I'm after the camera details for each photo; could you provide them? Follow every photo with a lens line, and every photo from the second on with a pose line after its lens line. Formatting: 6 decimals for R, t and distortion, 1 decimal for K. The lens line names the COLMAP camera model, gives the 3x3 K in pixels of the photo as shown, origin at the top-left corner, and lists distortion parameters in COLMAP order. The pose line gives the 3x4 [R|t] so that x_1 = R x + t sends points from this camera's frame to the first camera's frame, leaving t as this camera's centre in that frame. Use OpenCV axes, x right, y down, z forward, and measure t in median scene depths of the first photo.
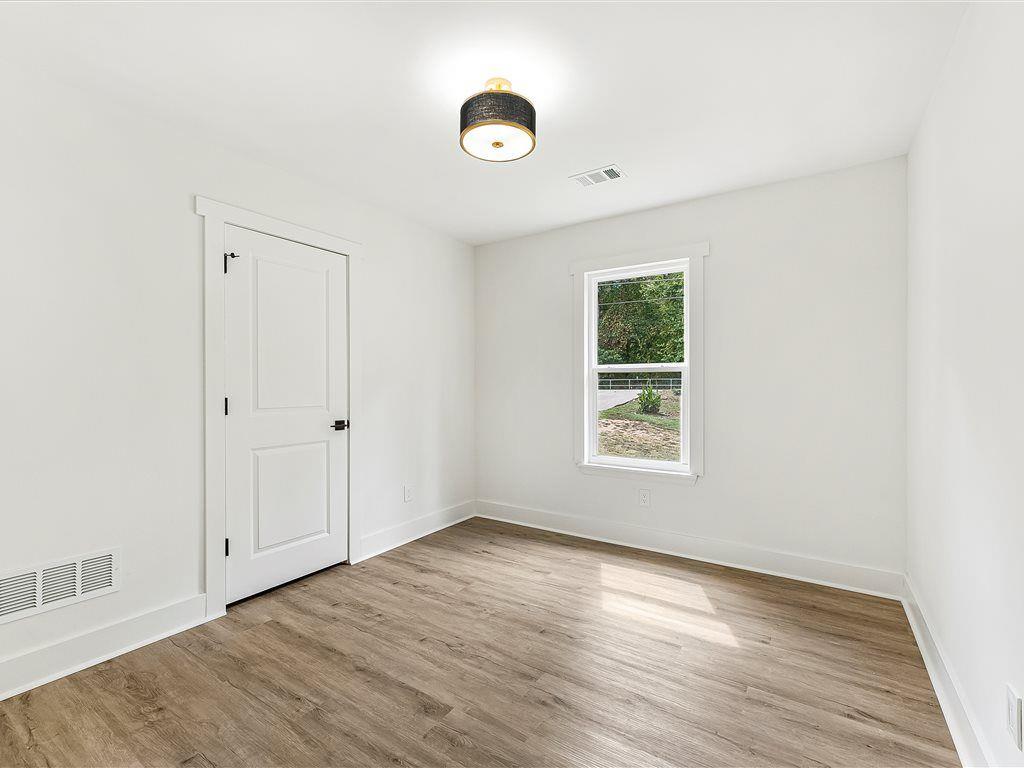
lens RADIAL K [[477.0, 0, 511.5], [0, 477.0, 387.7], [0, 0, 1]] dist [0.000540, -0.000118]
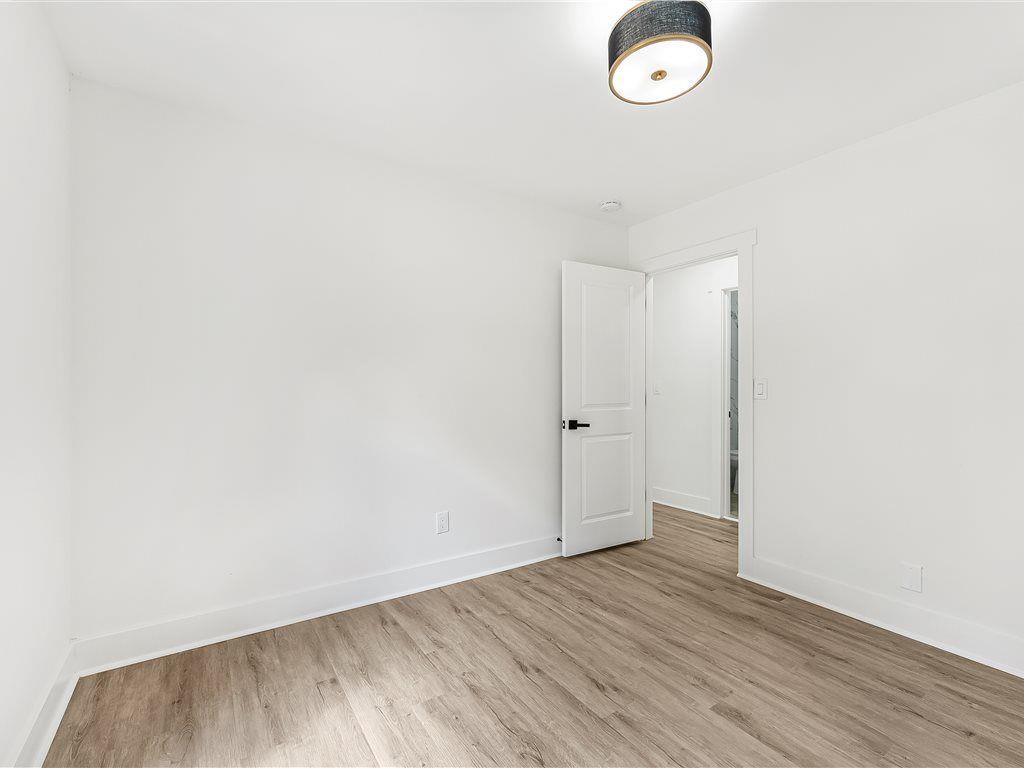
lens RADIAL K [[477.0, 0, 511.5], [0, 477.0, 387.7], [0, 0, 1]] dist [0.000540, -0.000118]
pose [[-0.929639, -0.000260, 0.368472, -0.087981], [0.004054, 0.999932, 0.010934, -0.004179], [-0.368450, 0.011659, -0.929575, 1.737511]]
